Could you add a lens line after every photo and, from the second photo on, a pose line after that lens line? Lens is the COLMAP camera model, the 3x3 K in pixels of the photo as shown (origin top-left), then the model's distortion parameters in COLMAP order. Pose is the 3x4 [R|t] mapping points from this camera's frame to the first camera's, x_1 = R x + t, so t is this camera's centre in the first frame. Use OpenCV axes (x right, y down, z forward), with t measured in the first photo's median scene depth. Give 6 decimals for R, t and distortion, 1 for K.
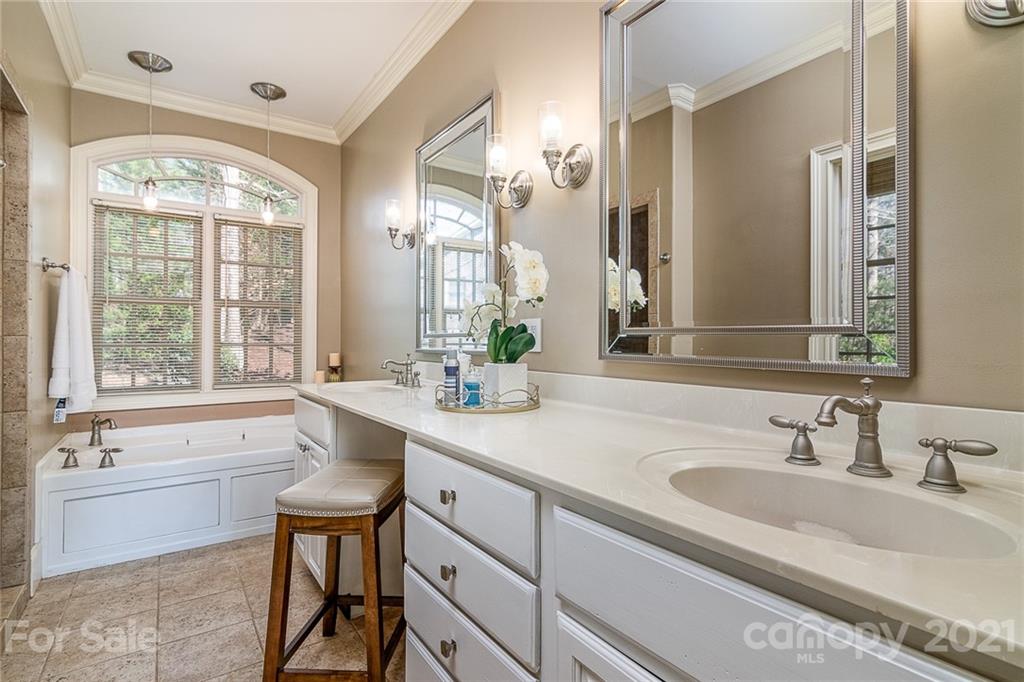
lens RADIAL K [[499.1, 0, 511.3], [0, 499.1, 336.7], [0, 0, 1]] dist [-0.003180, 0.003323]
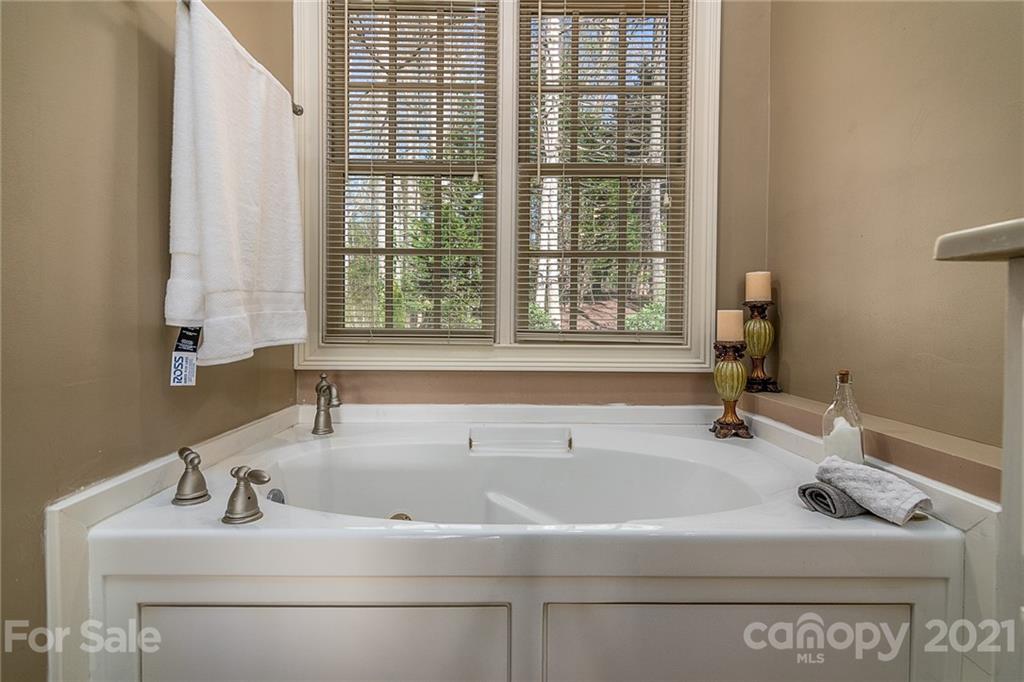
lens RADIAL K [[499.1, 0, 509.0], [0, 499.1, 334.5], [0, 0, 1]] dist [-0.003180, 0.003323]
pose [[0.828155, 0.016160, -0.560266, -0.356419], [-0.001098, 0.999629, 0.027209, 0.093575], [0.560497, -0.021918, 0.827866, 0.641849]]
